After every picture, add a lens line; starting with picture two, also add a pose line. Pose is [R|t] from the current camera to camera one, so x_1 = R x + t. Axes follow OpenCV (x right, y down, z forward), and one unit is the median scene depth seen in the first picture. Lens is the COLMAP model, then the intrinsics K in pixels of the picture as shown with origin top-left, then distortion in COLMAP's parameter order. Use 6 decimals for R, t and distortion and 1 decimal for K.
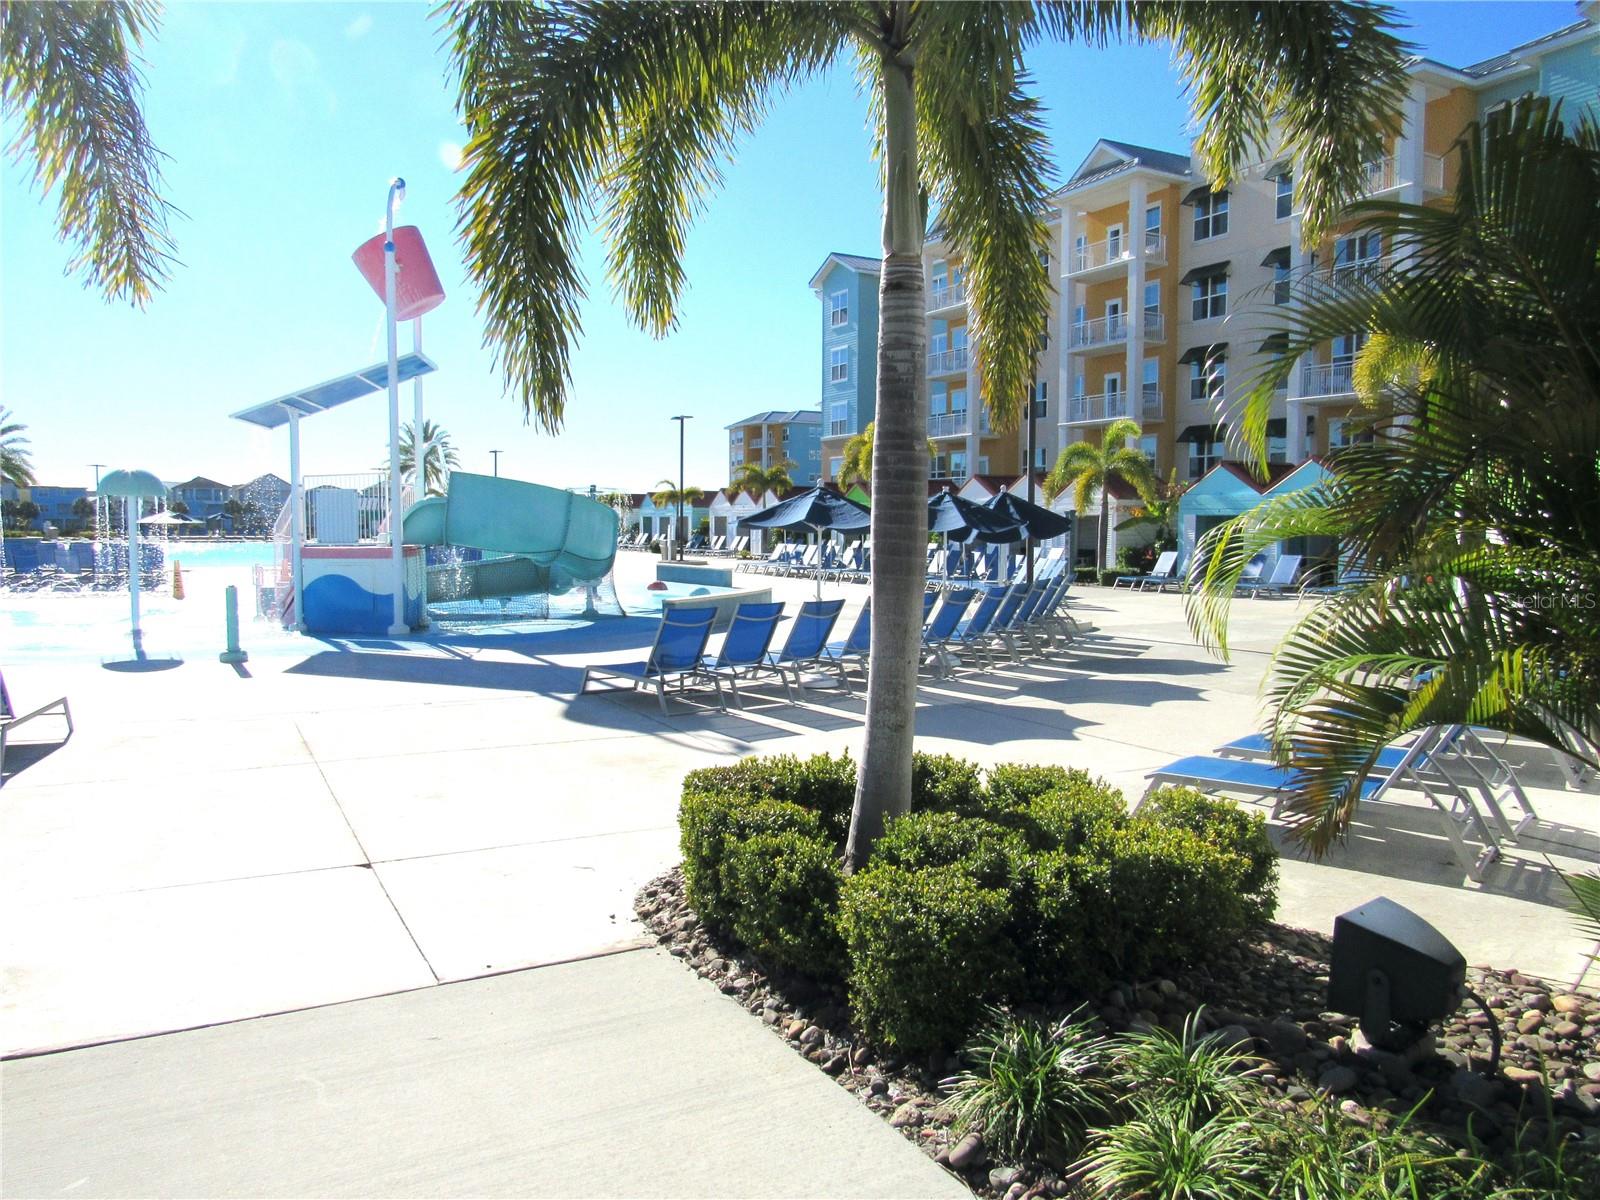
lens RADIAL K [[1185.0, 0, 796.5], [0, 1185.0, 580.4], [0, 0, 1]] dist [-0.008876, -0.000734]
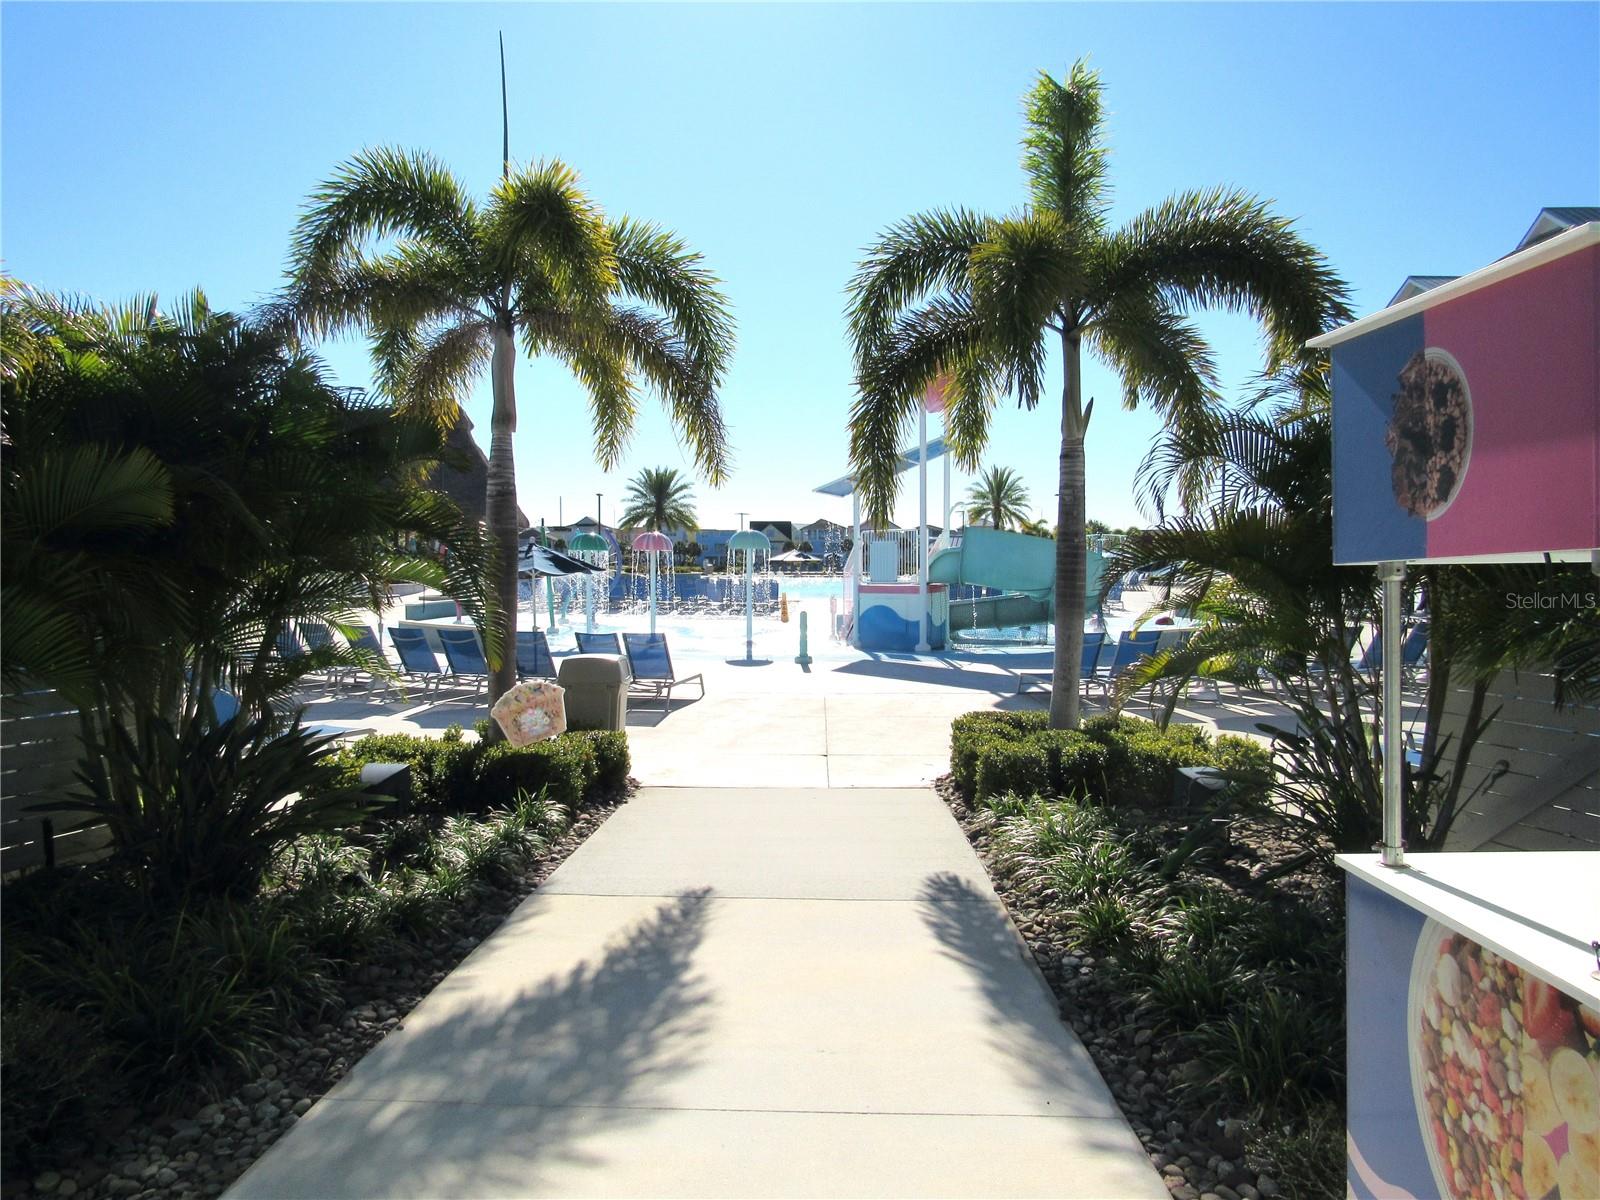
lens RADIAL K [[1185.0, 0, 796.5], [0, 1185.0, 580.4], [0, 0, 1]] dist [-0.008876, -0.000734]
pose [[0.881935, 0.007449, -0.471312, 0.160116], [-0.021500, 0.999470, -0.024435, 0.001724], [0.470880, 0.031683, 0.881628, -0.232617]]
